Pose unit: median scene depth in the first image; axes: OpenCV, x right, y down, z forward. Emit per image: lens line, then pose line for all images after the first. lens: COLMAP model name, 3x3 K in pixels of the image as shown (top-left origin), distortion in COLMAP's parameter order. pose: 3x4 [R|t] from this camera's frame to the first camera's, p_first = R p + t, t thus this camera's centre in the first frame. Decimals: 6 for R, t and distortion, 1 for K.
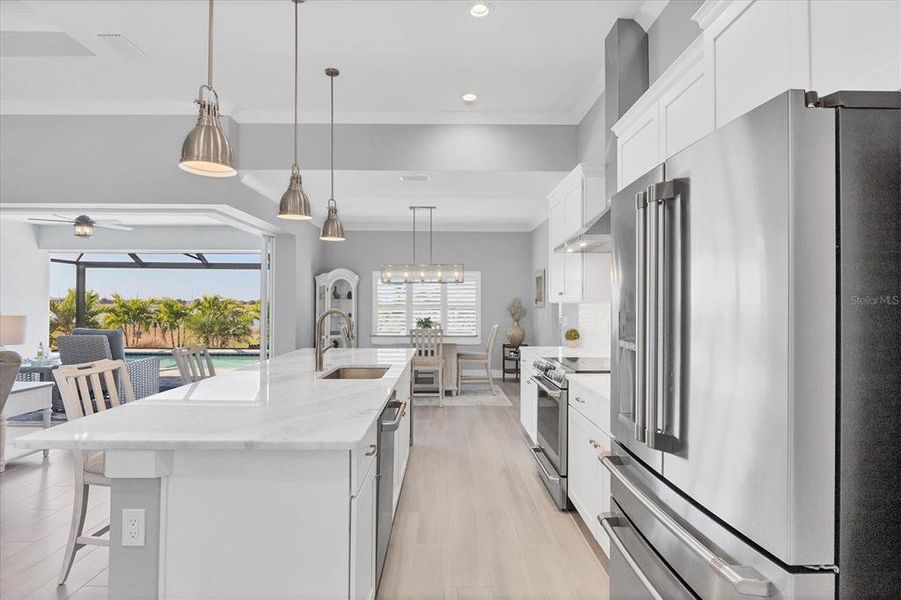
lens RADIAL K [[472.1, 0, 450.5], [0, 472.1, 300.0], [0, 0, 1]] dist [-0.005960, -0.000970]
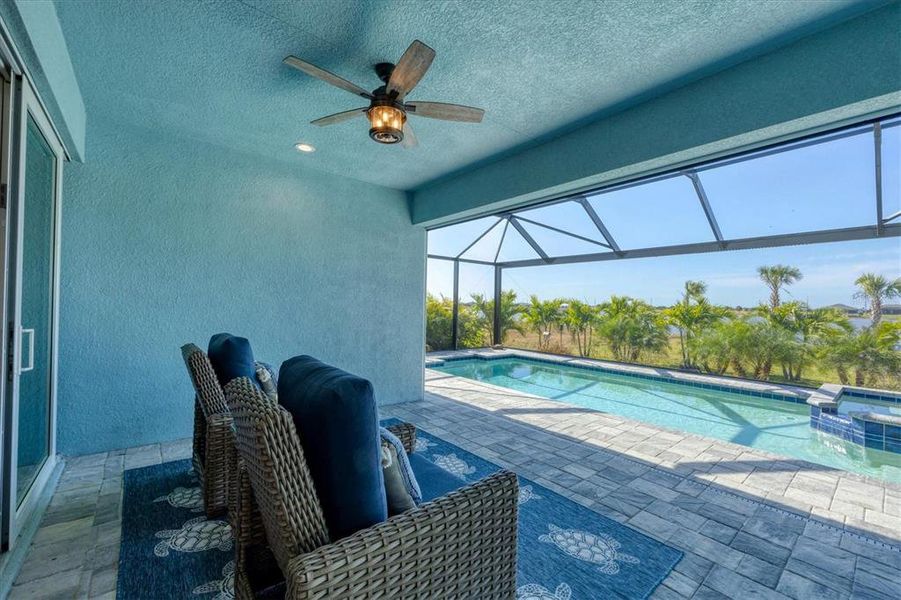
lens RADIAL K [[370.4, 0, 450.5], [0, 370.4, 300.0], [0, 0, 1]] dist [0.000310, 0.000004]
pose [[0.641561, -0.004258, -0.767061, -0.203568], [-0.009061, 0.999873, -0.013129, 0.010612], [0.767019, 0.015374, 0.641440, 0.354900]]
